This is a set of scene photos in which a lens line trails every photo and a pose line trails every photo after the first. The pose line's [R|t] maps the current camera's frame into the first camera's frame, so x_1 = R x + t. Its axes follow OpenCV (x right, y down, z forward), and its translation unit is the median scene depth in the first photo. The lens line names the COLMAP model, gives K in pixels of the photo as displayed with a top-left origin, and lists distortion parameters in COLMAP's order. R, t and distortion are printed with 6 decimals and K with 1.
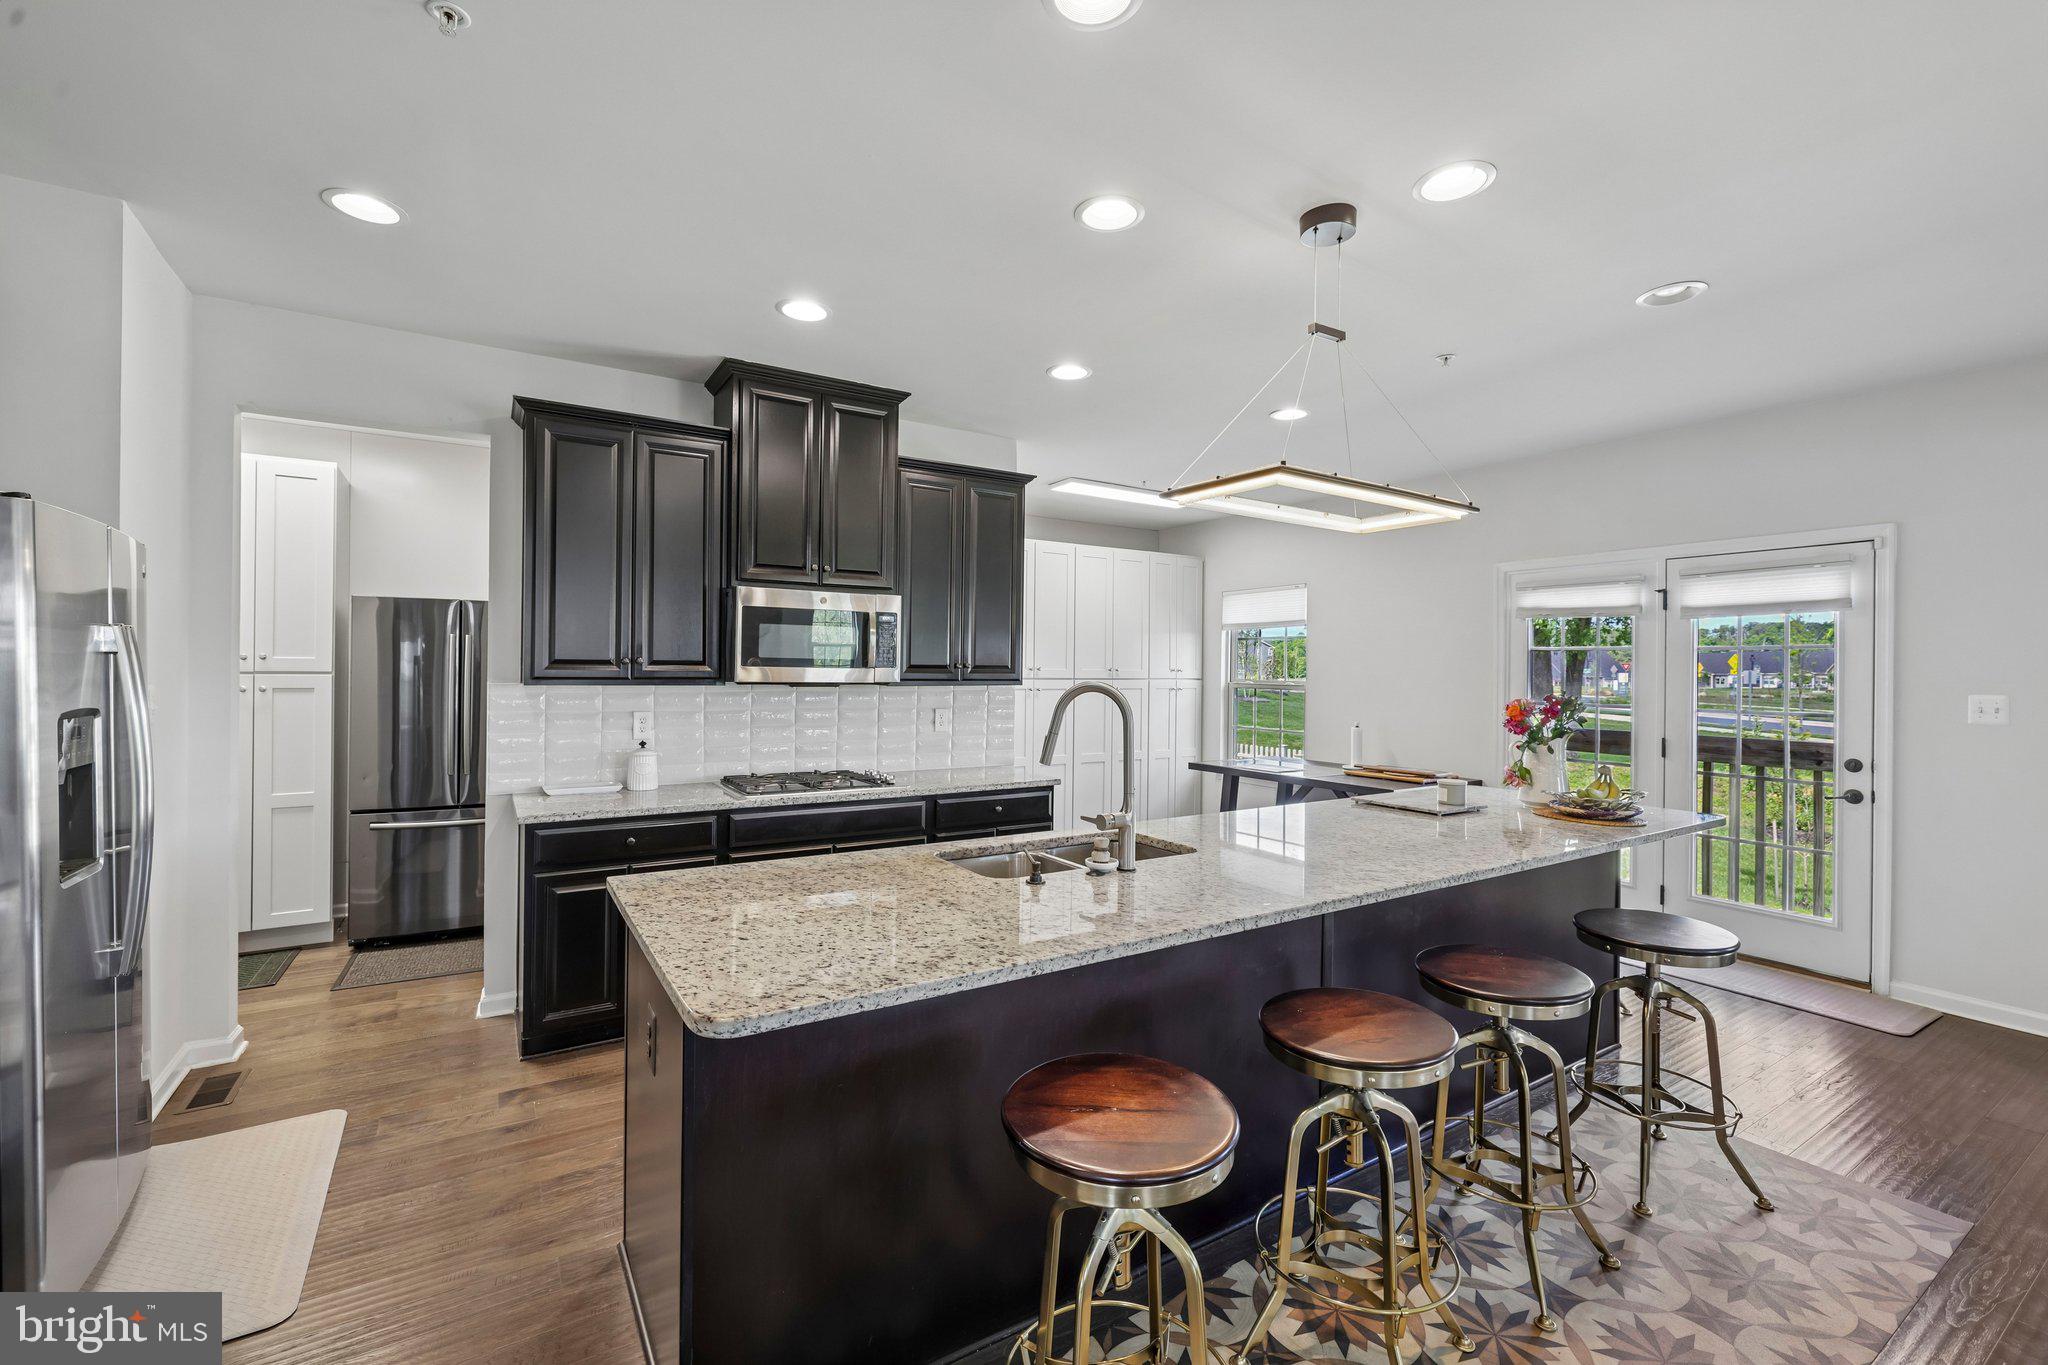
lens RADIAL K [[859.8, 0, 1014.2], [0, 859.8, 673.7], [0, 0, 1]] dist [-0.002360, 0.000773]
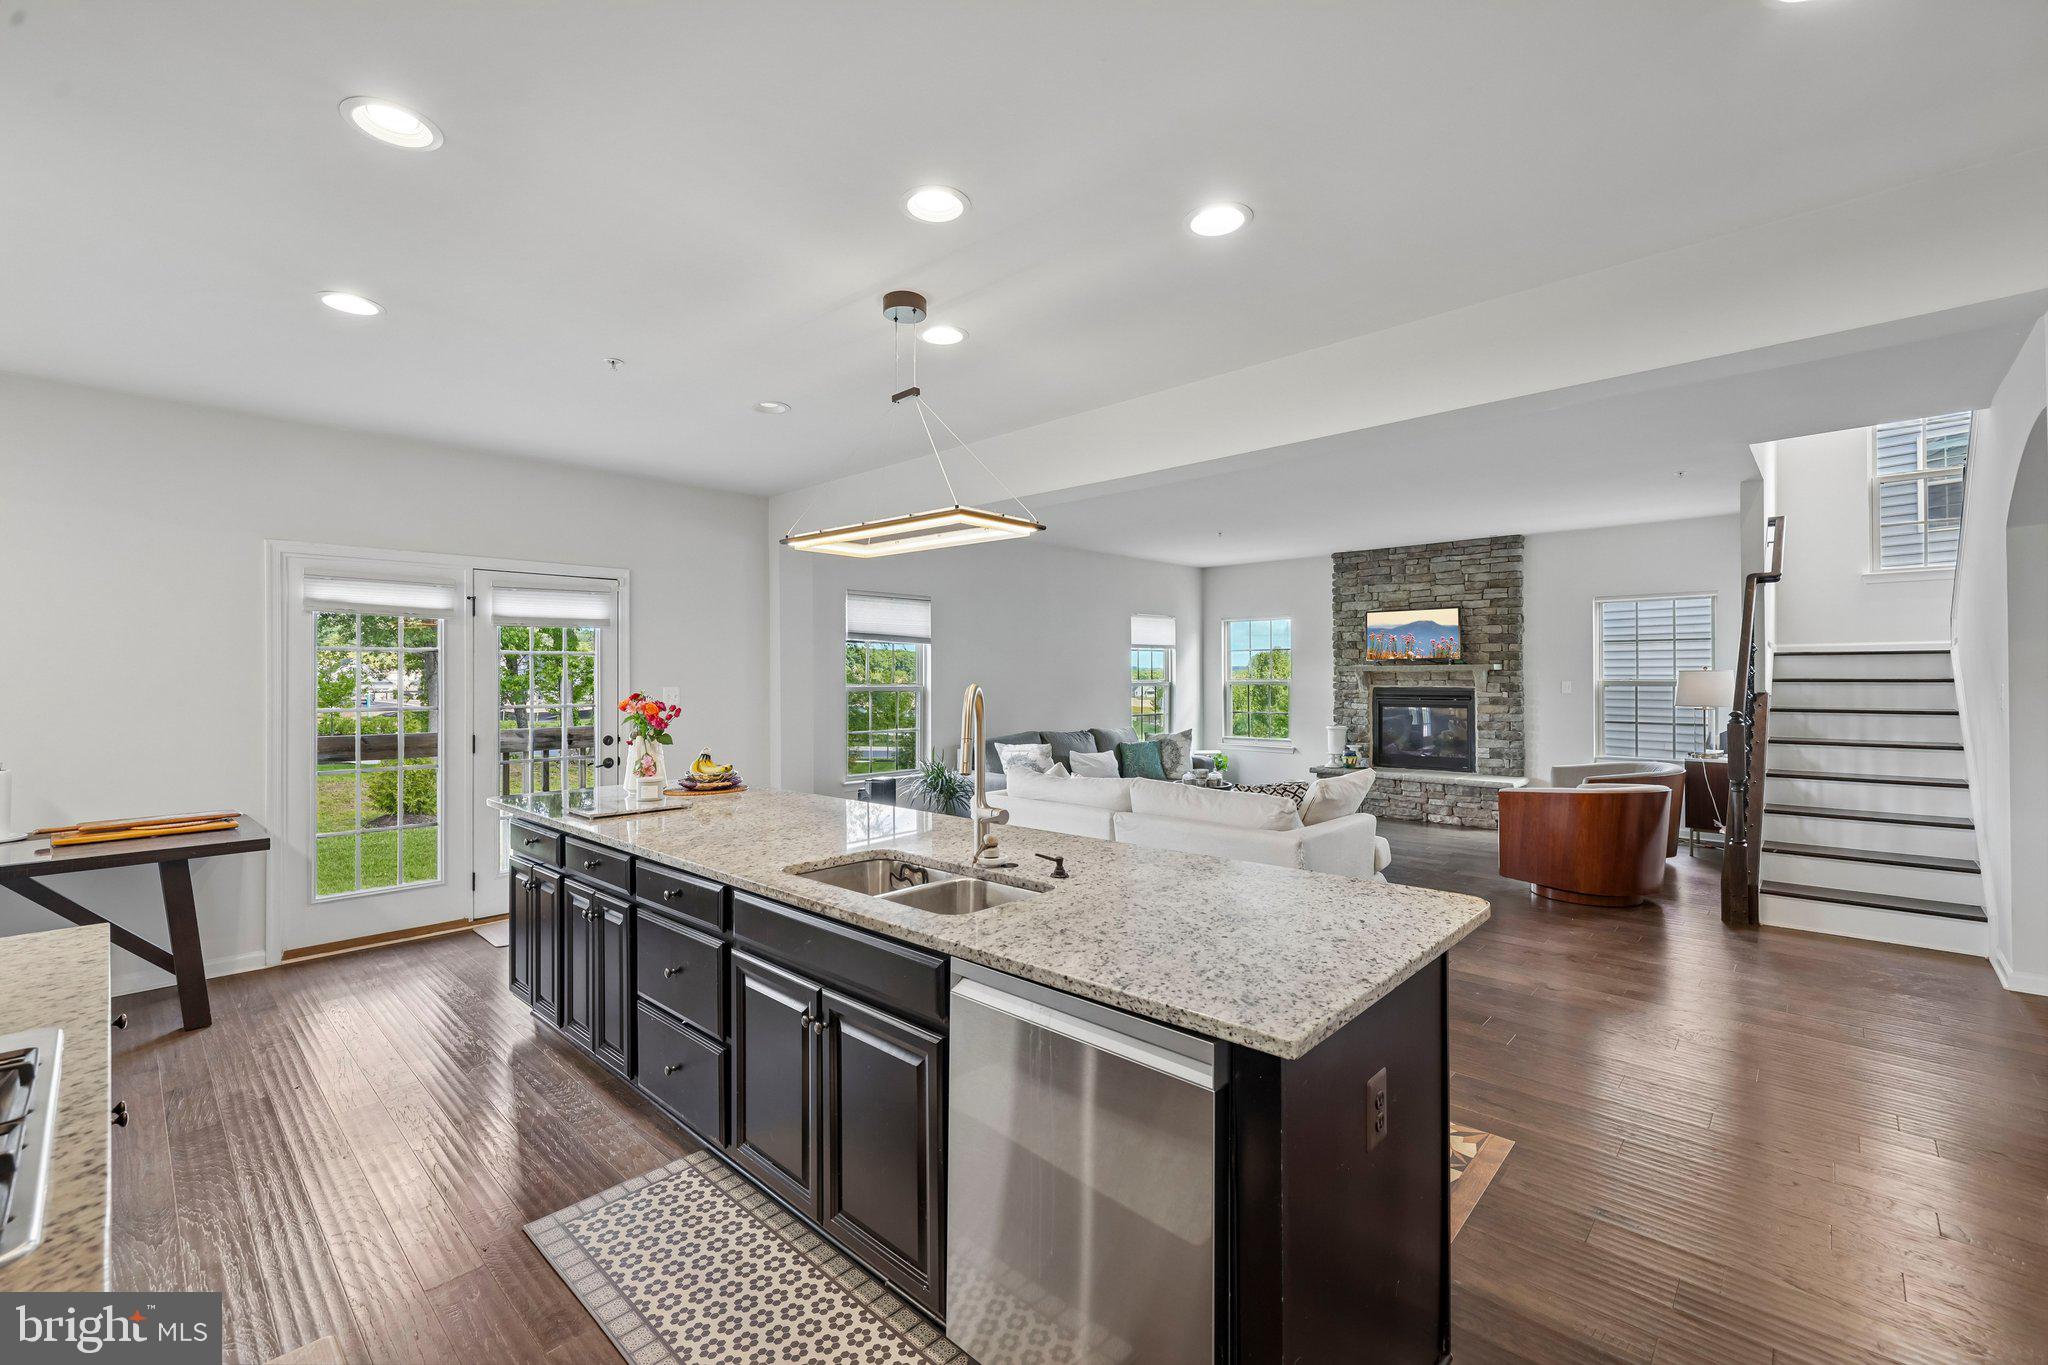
lens RADIAL K [[859.8, 0, 1017.1], [0, 859.8, 671.2], [0, 0, 1]] dist [-0.002360, 0.000773]
pose [[-0.258292, -0.003030, 0.966062, -0.527901], [0.006097, 0.999970, 0.004767, -0.007153], [-0.966048, 0.007121, -0.258265, 0.715424]]
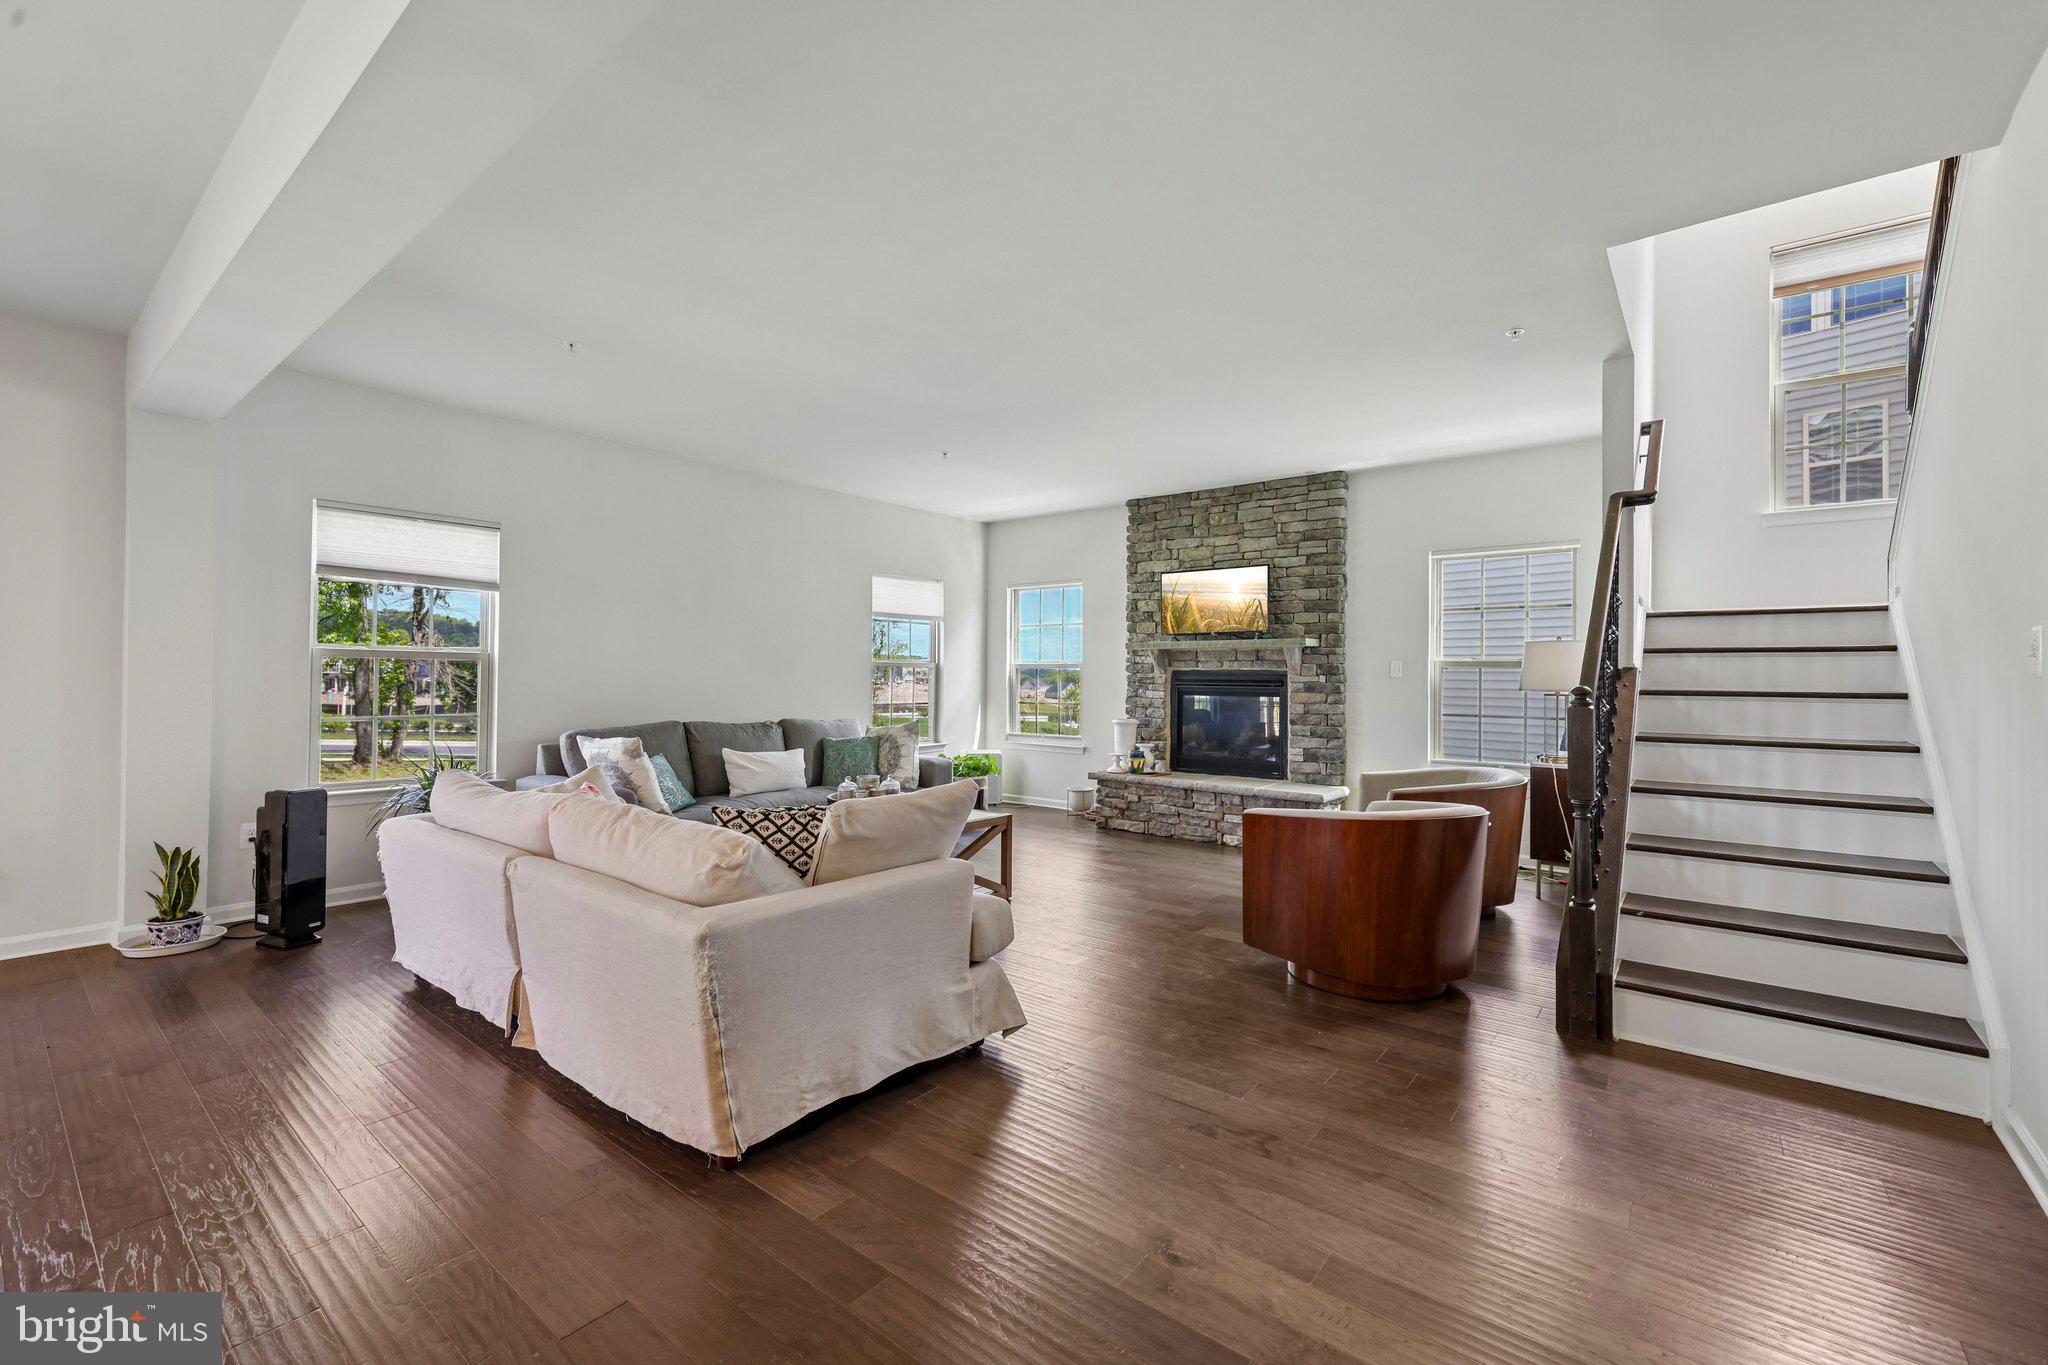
lens RADIAL K [[859.8, 0, 1017.2], [0, 859.8, 671.3], [0, 0, 1]] dist [-0.002360, 0.000773]
pose [[-0.336474, -0.006003, 0.941674, -0.139492], [-0.007212, 0.999967, 0.003798, 0.050705], [-0.941665, -0.005514, -0.336506, 0.110828]]
